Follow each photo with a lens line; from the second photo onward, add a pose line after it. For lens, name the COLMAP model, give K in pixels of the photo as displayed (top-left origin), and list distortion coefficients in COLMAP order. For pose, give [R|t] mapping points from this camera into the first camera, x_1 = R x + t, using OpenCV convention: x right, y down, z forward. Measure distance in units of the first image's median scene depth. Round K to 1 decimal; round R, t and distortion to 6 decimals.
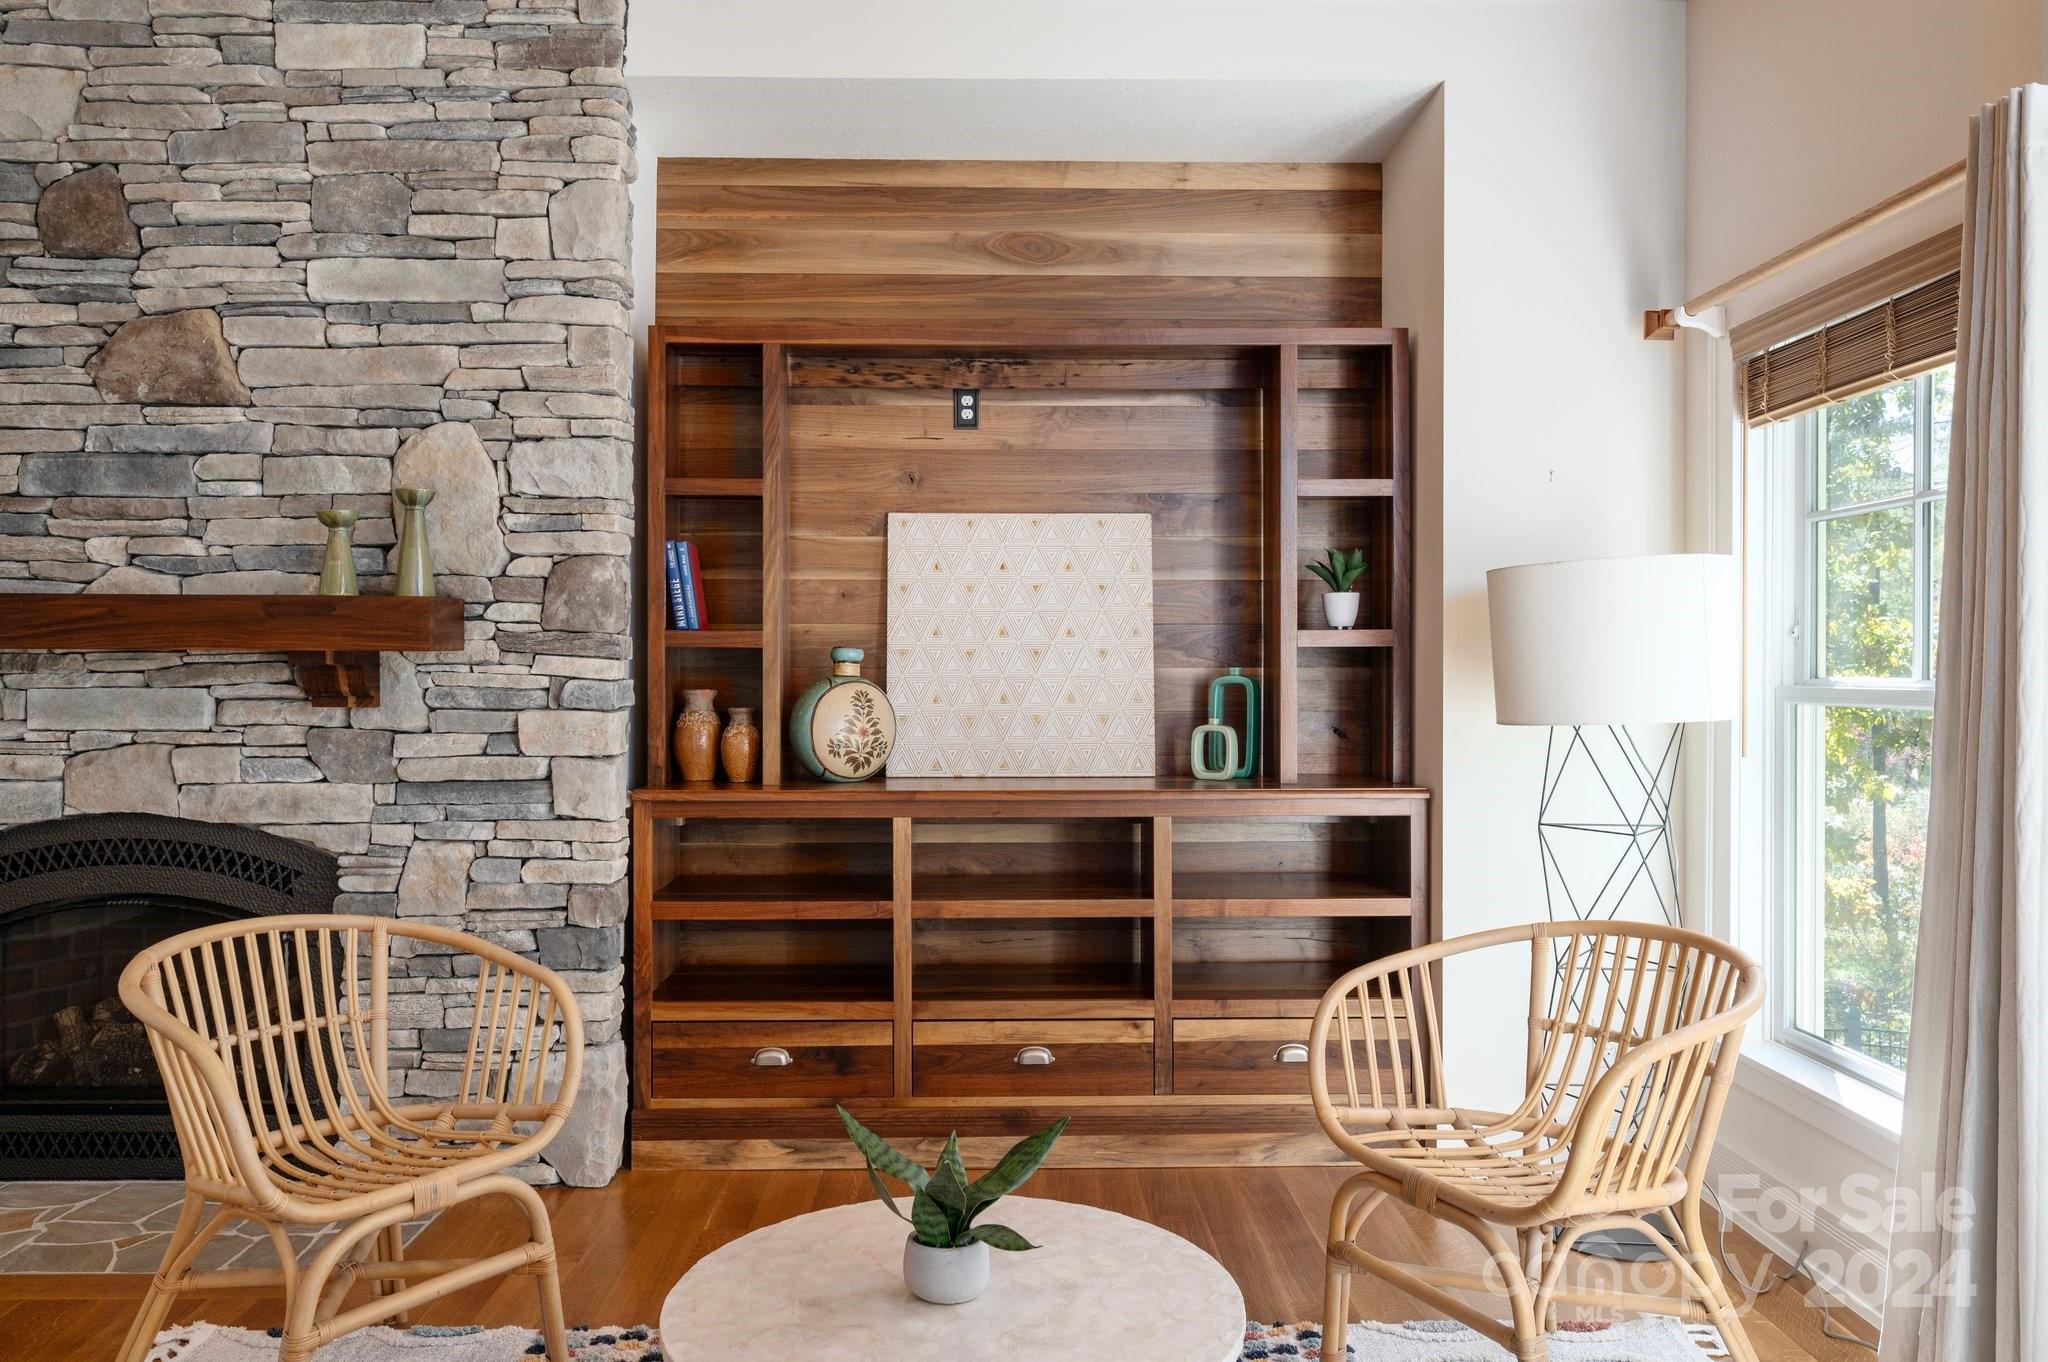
lens RADIAL K [[1472.6, 0, 1061.1], [0, 1472.6, 666.9], [0, 0, 1]] dist [0.002643, -0.002529]
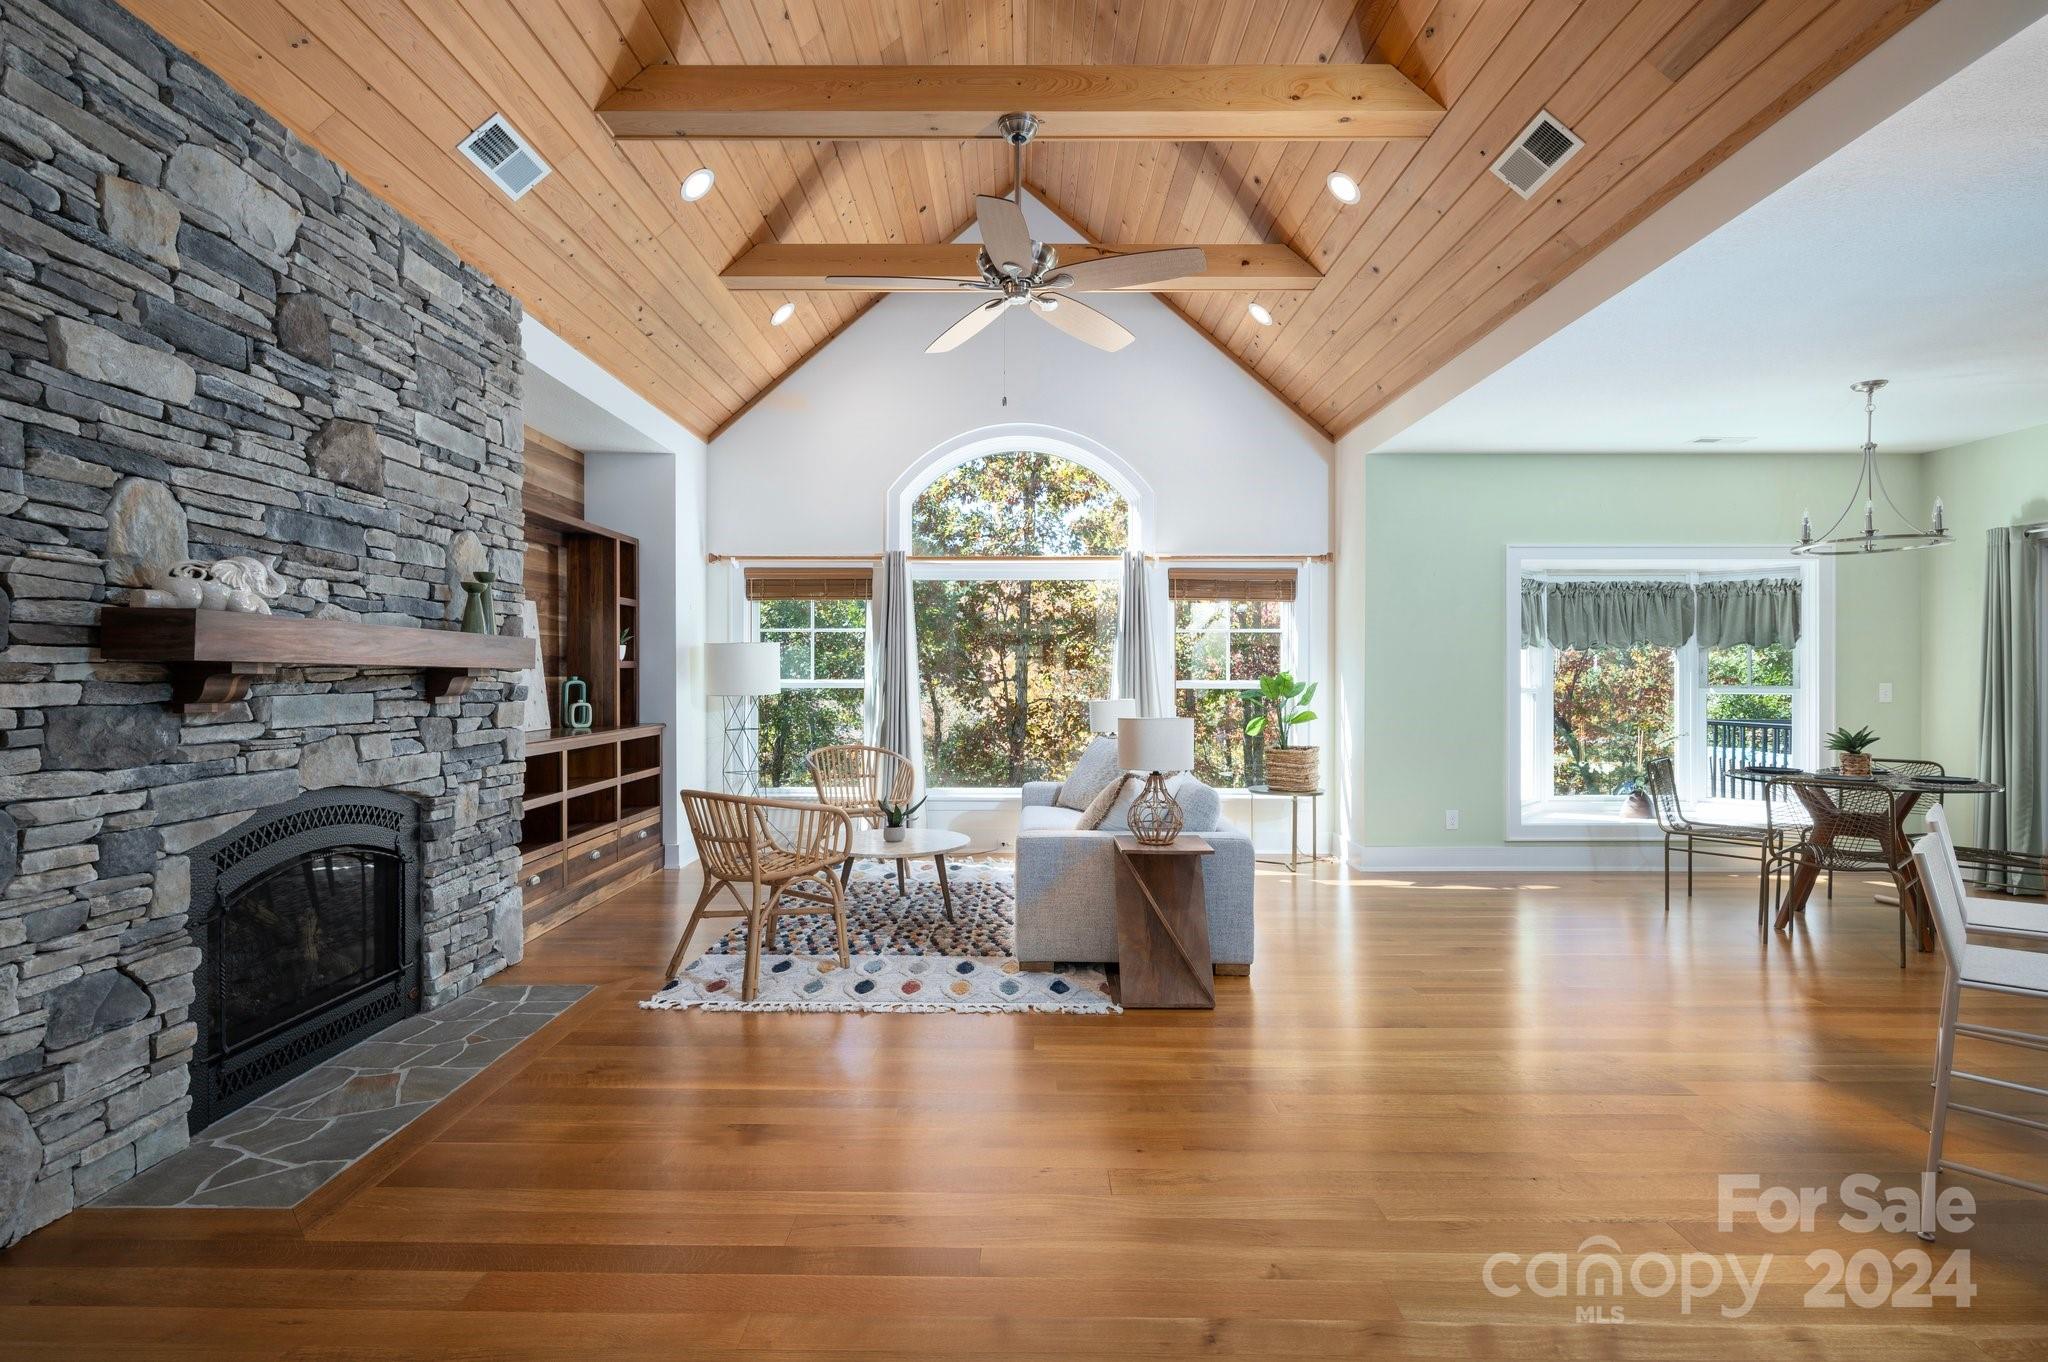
lens RADIAL K [[945.7, 0, 1002.0], [0, 945.7, 683.8], [0, 0, 1]] dist [-0.003859, 0.000059]
pose [[0.043539, -0.008747, 0.999013, -1.458353], [-0.006312, 0.999939, 0.009030, -0.006496], [-0.999032, -0.006699, 0.043481, 0.352615]]
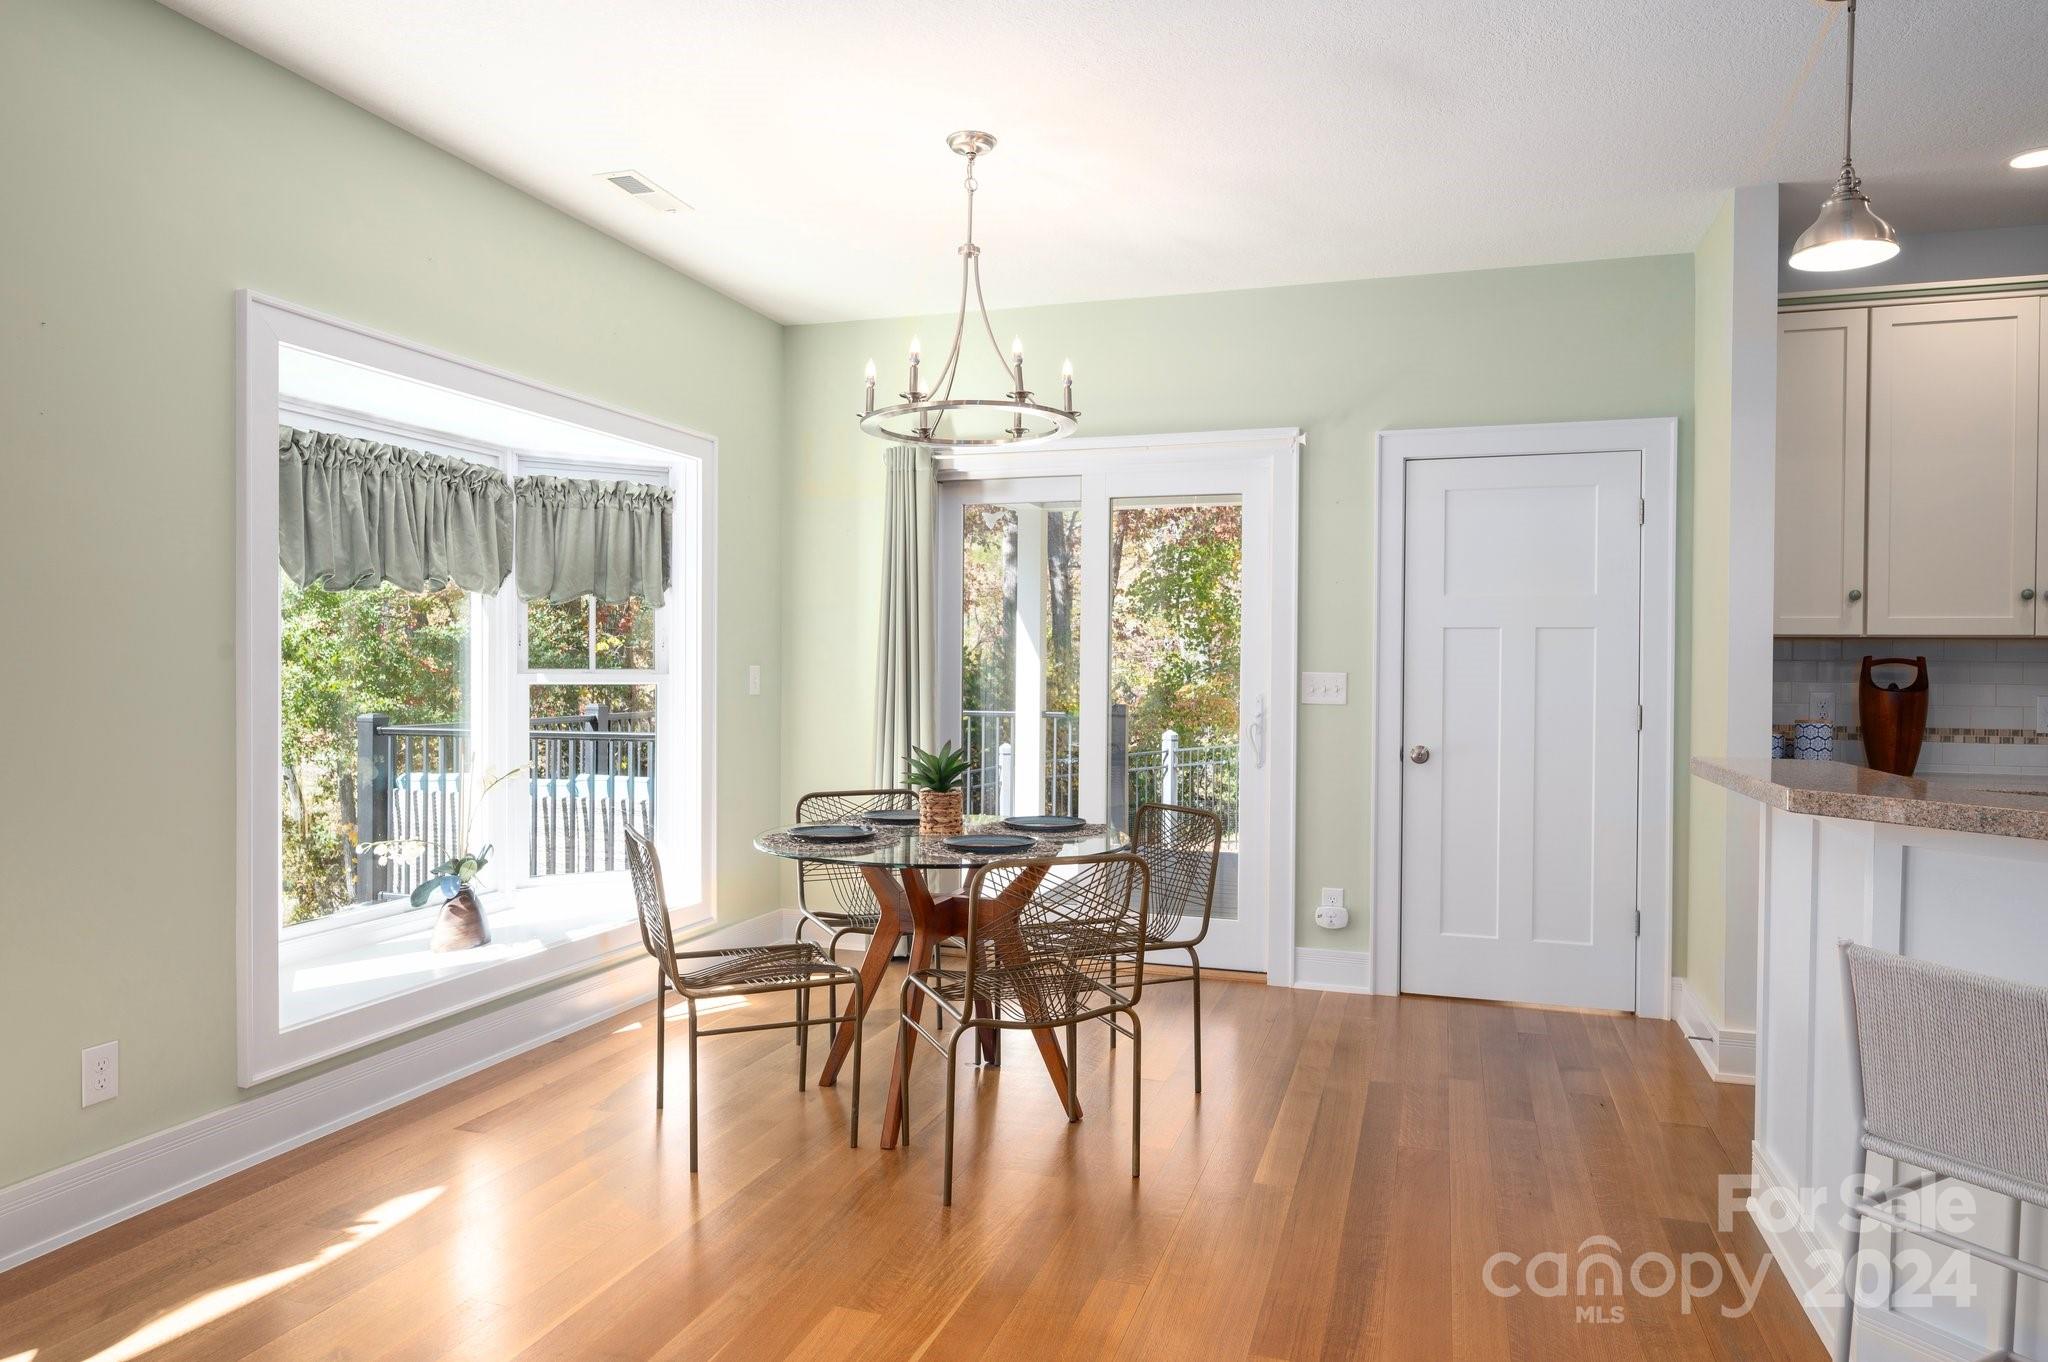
lens RADIAL K [[1299.7, 0, 1010.2], [0, 1299.7, 668.0], [0, 0, 1]] dist [-0.004578, 0.000281]
pose [[-0.939372, -0.011461, 0.342707, -0.491245], [-0.013076, 0.999912, -0.002400, -0.001047], [-0.342649, -0.006736, -0.939439, 0.153994]]
